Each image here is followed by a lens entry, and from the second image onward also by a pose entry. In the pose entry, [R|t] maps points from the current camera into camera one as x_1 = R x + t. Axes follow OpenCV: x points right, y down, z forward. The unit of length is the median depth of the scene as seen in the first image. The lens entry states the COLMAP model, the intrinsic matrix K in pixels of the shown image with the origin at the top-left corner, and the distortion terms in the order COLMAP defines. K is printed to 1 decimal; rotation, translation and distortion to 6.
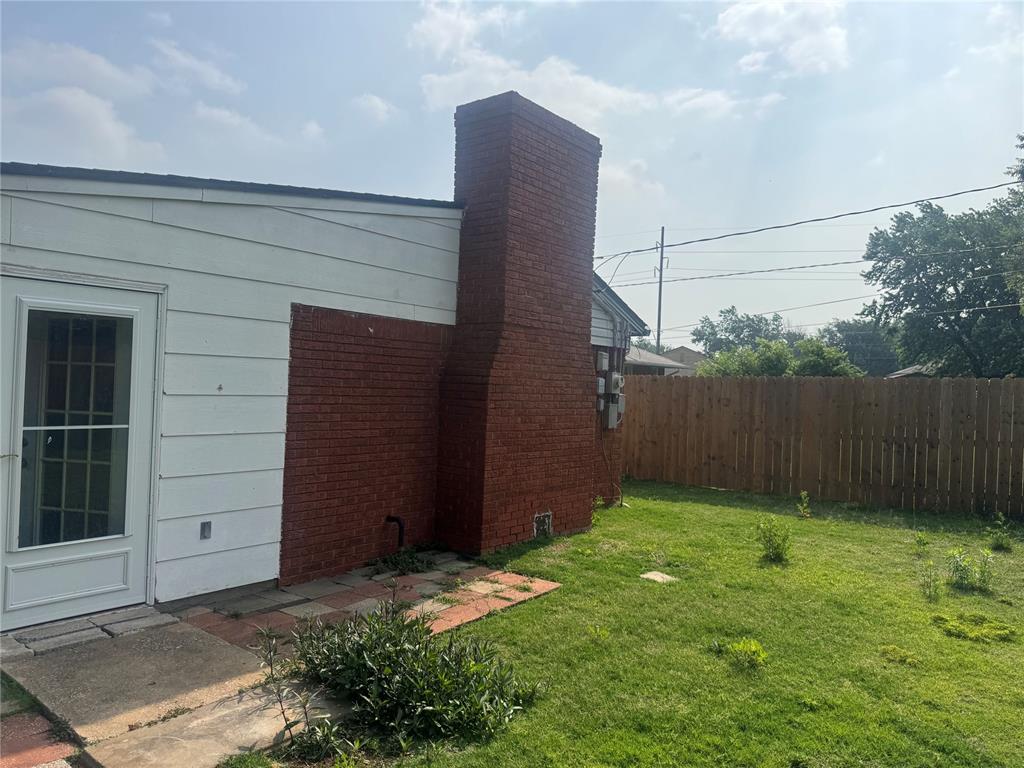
lens RADIAL K [[717.6, 0, 512.6], [0, 717.6, 375.0], [0, 0, 1]] dist [0.033882, -0.052832]
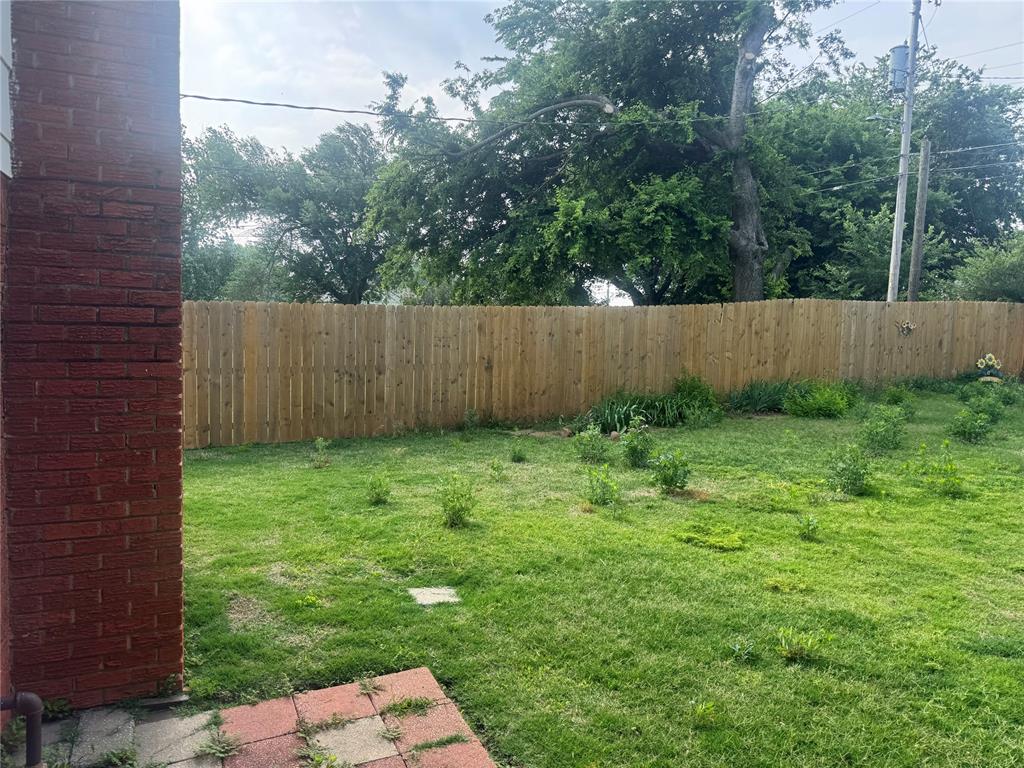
lens RADIAL K [[717.6, 0, 510.2], [0, 717.6, 383.9], [0, 0, 1]] dist [0.033882, -0.052832]
pose [[0.454114, -0.096642, 0.885686, -0.062554], [-0.013483, 0.993240, 0.115290, -0.001013], [-0.890841, -0.064297, 0.449742, 0.108951]]
